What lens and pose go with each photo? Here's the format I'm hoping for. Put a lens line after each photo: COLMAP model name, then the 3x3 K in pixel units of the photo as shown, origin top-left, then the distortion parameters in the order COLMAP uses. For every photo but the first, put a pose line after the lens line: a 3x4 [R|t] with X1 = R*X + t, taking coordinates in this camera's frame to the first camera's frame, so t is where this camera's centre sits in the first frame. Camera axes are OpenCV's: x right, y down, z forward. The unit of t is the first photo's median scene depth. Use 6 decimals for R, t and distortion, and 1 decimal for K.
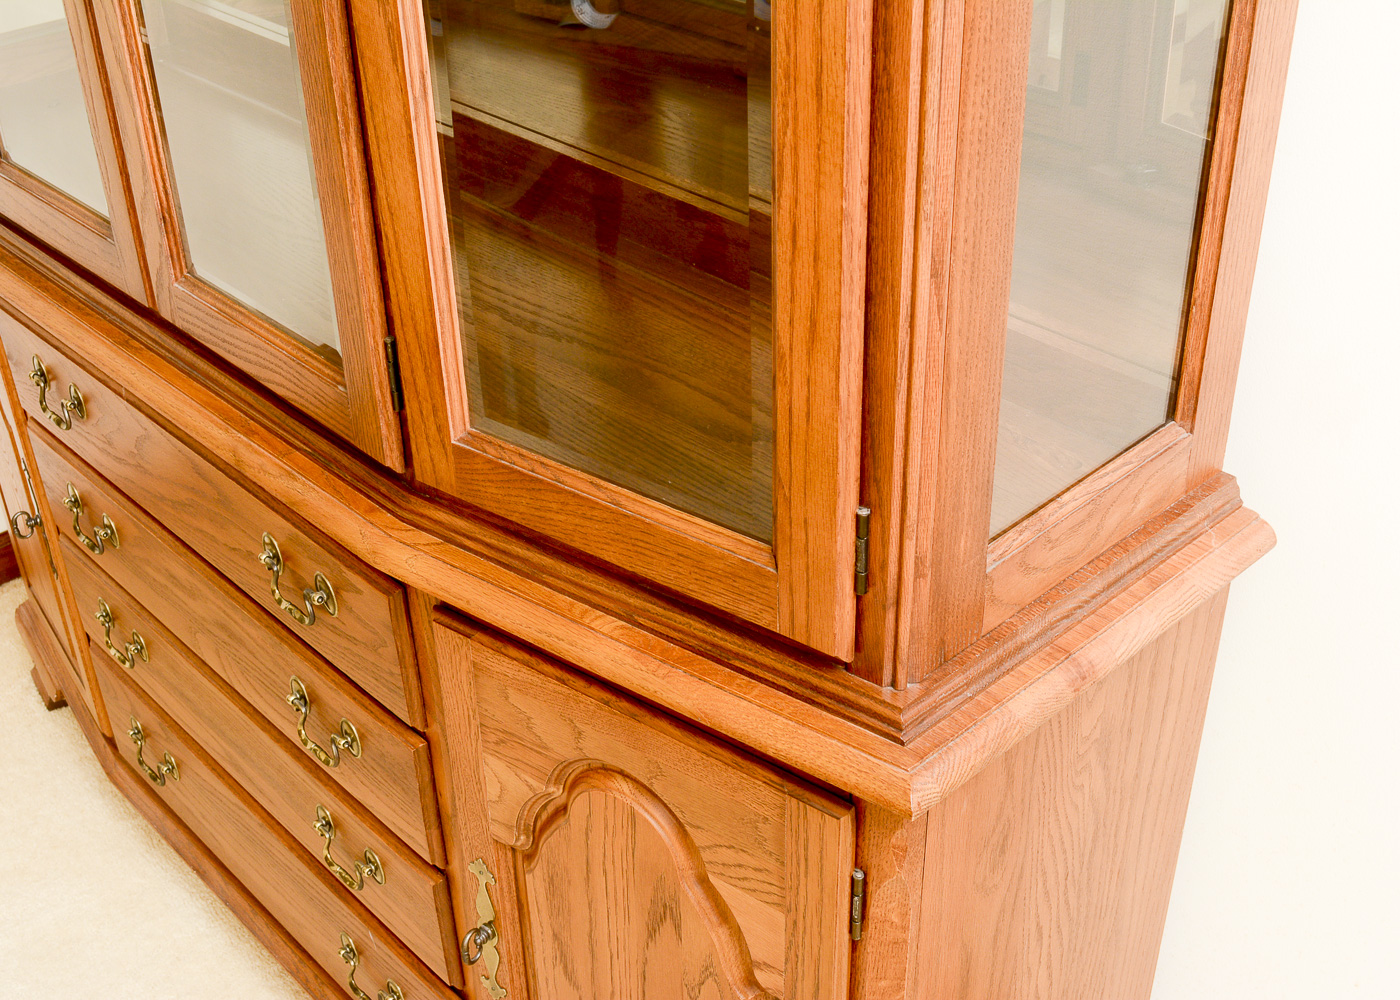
lens RADIAL K [[1667.0, 0, 700.0], [0, 1667.0, 500.0], [0, 0, 1]] dist [-0.053354, -0.008688]
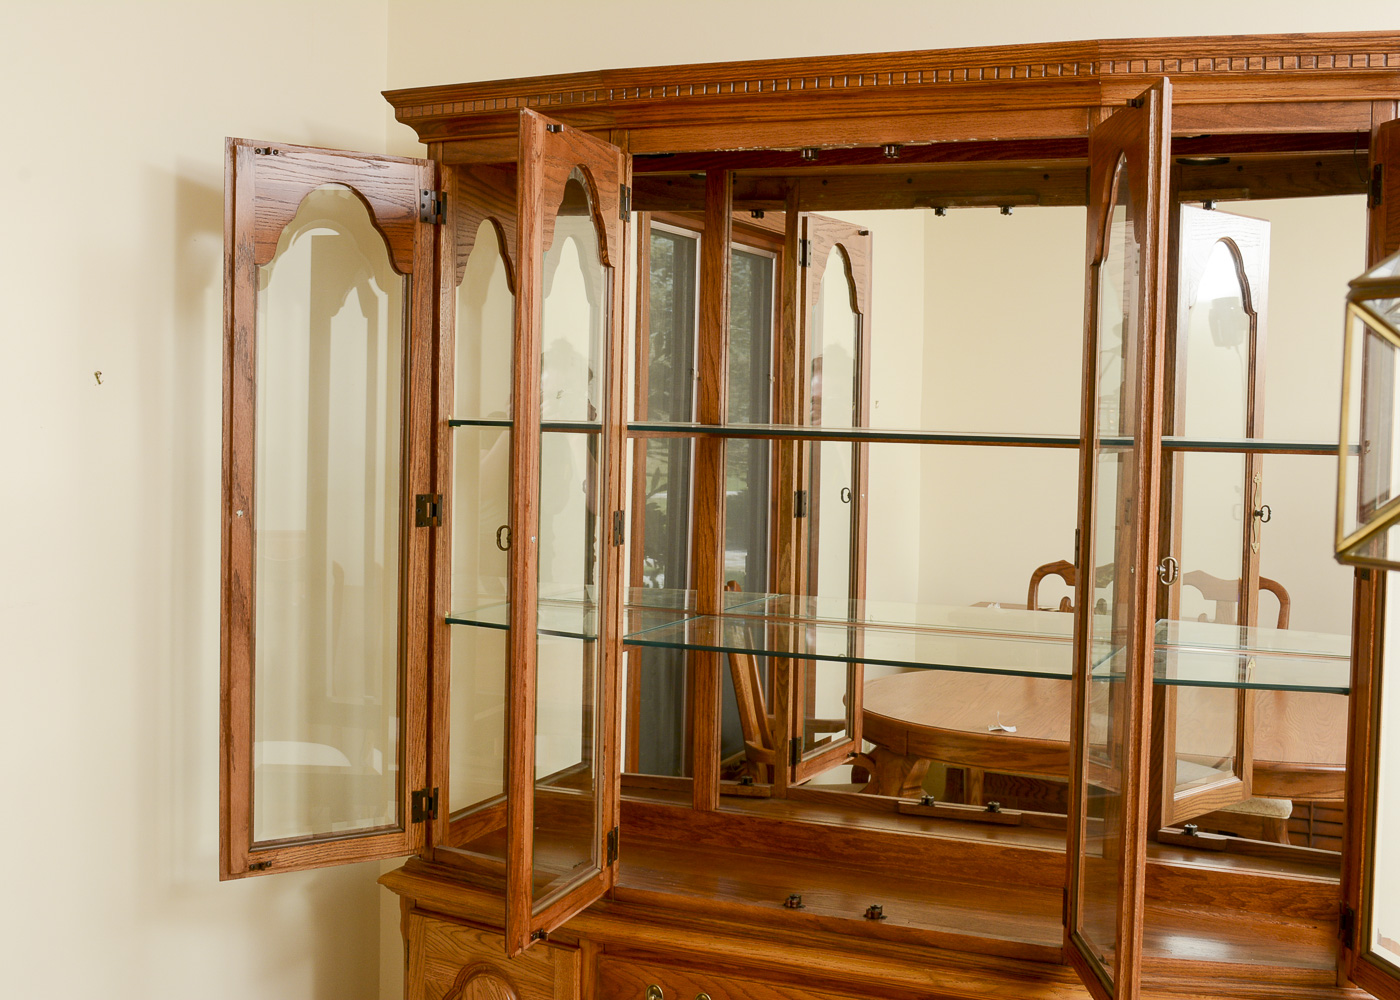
lens RADIAL K [[1734.3, 0, 700.0], [0, 1734.3, 500.0], [0, 0, 1]] dist [-0.047600, -0.008841]
pose [[0.913942, 0.022535, 0.405218, -1.472225], [0.180886, 0.871182, -0.456424, 0.381758], [-0.363304, 0.490443, 0.792134, -0.776806]]
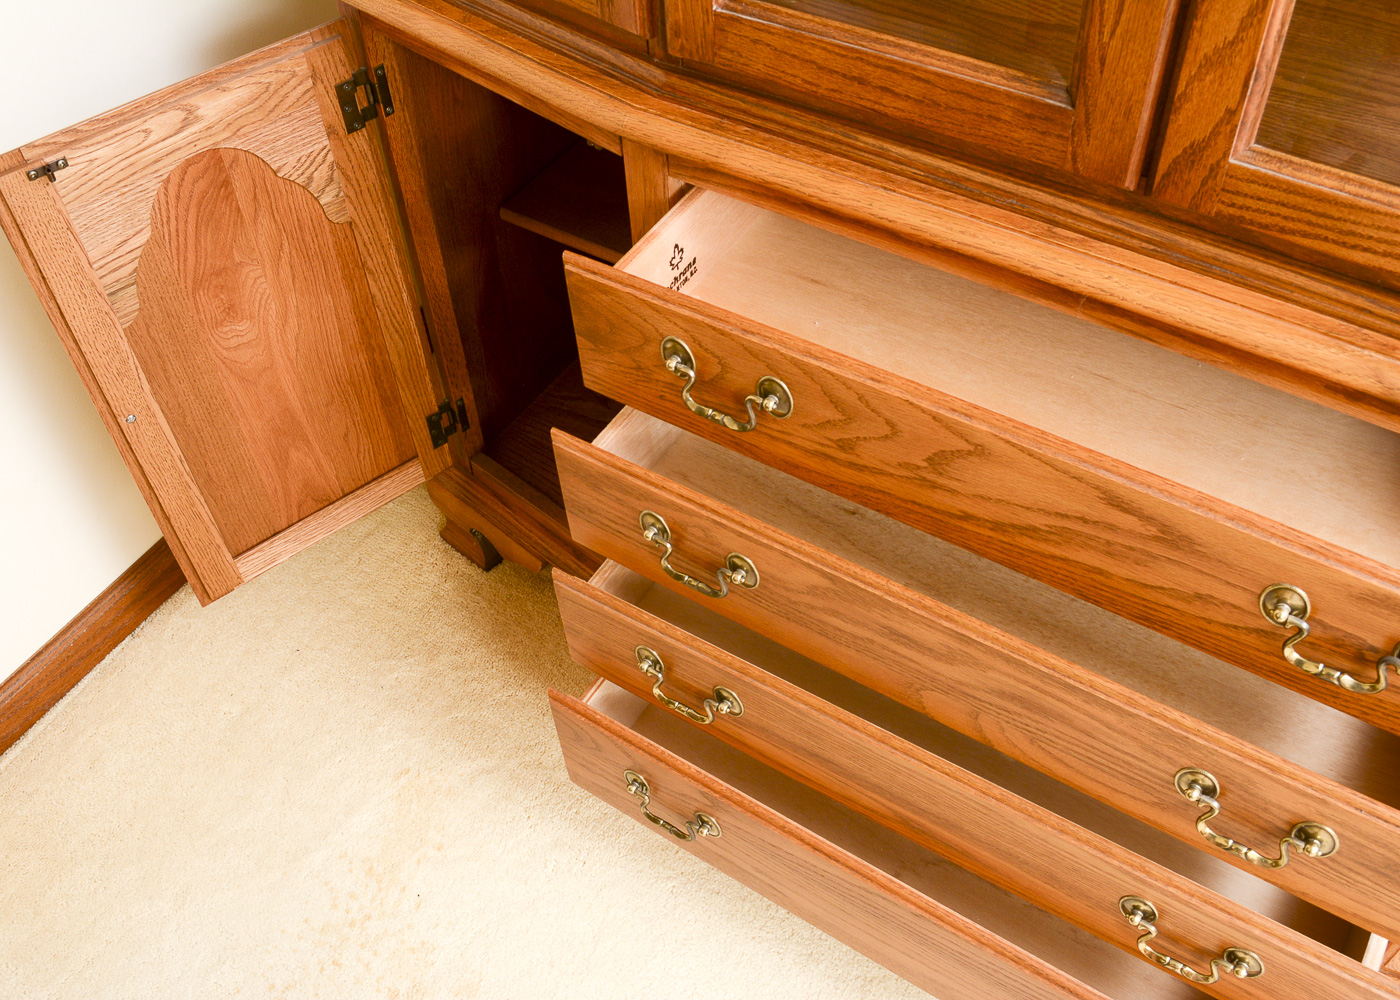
lens RADIAL K [[1311.1, 0, 700.0], [0, 1311.1, 500.0], [0, 0, 1]] dist [-0.068070, -0.009940]
pose [[0.967887, -0.198269, 0.154548, -0.779833], [0.149628, 0.948385, 0.279603, -0.213917], [-0.202007, -0.247499, 0.947596, 0.542188]]
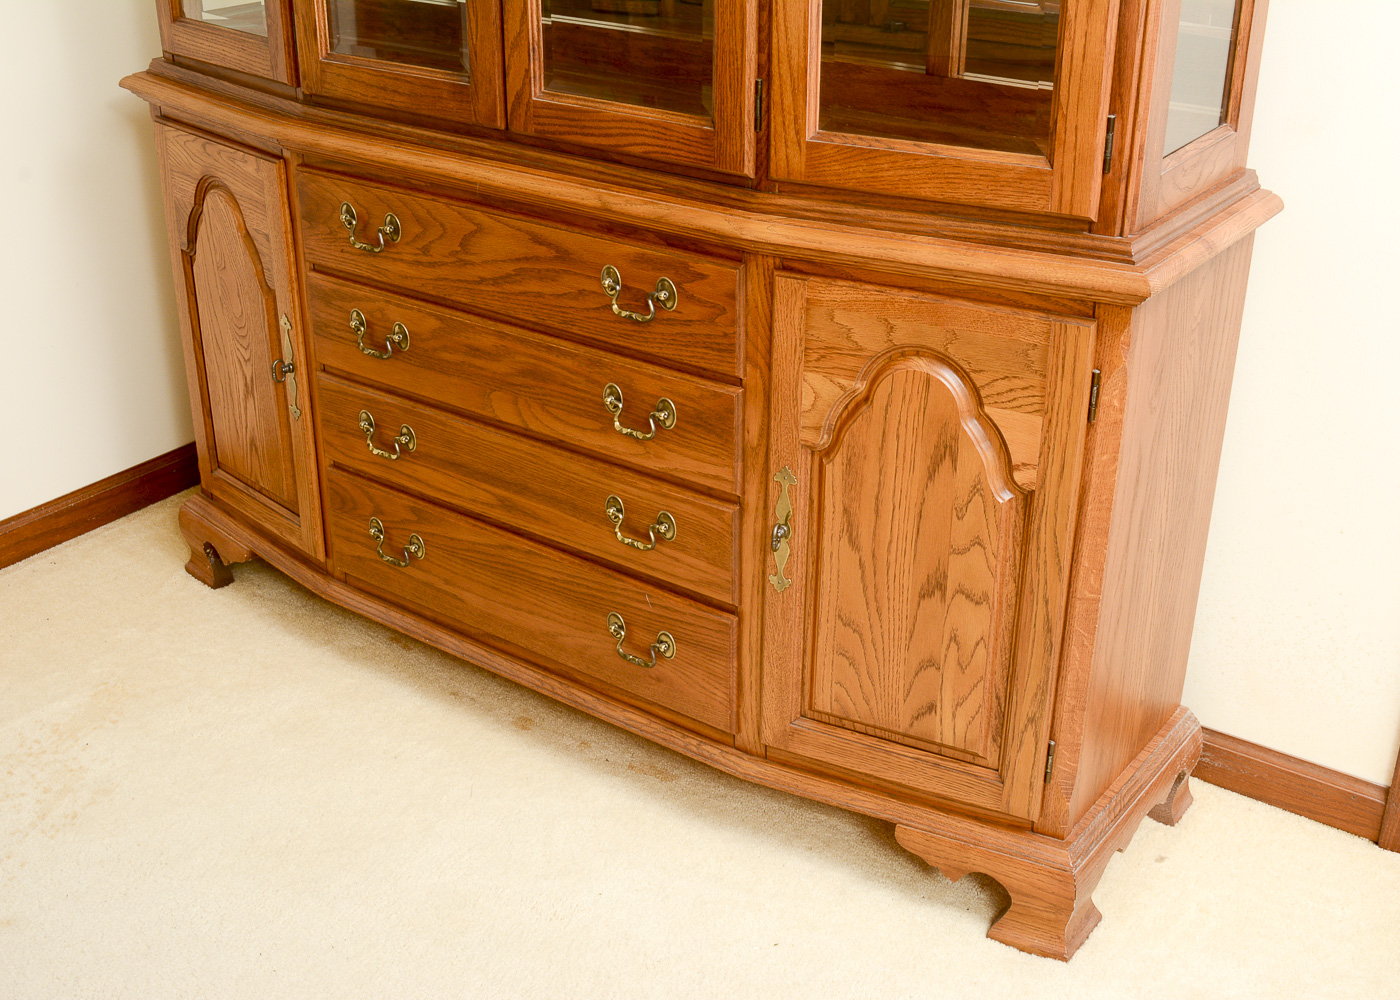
lens RADIAL K [[1667.0, 0, 700.0], [0, 1667.0, 500.0], [0, 0, 1]] dist [-0.053354, -0.008688]
pose [[0.982628, -0.054822, 0.177304, -0.527370], [0.075785, 0.990620, -0.113707, 0.458180], [-0.169407, 0.125169, 0.977565, -0.462885]]
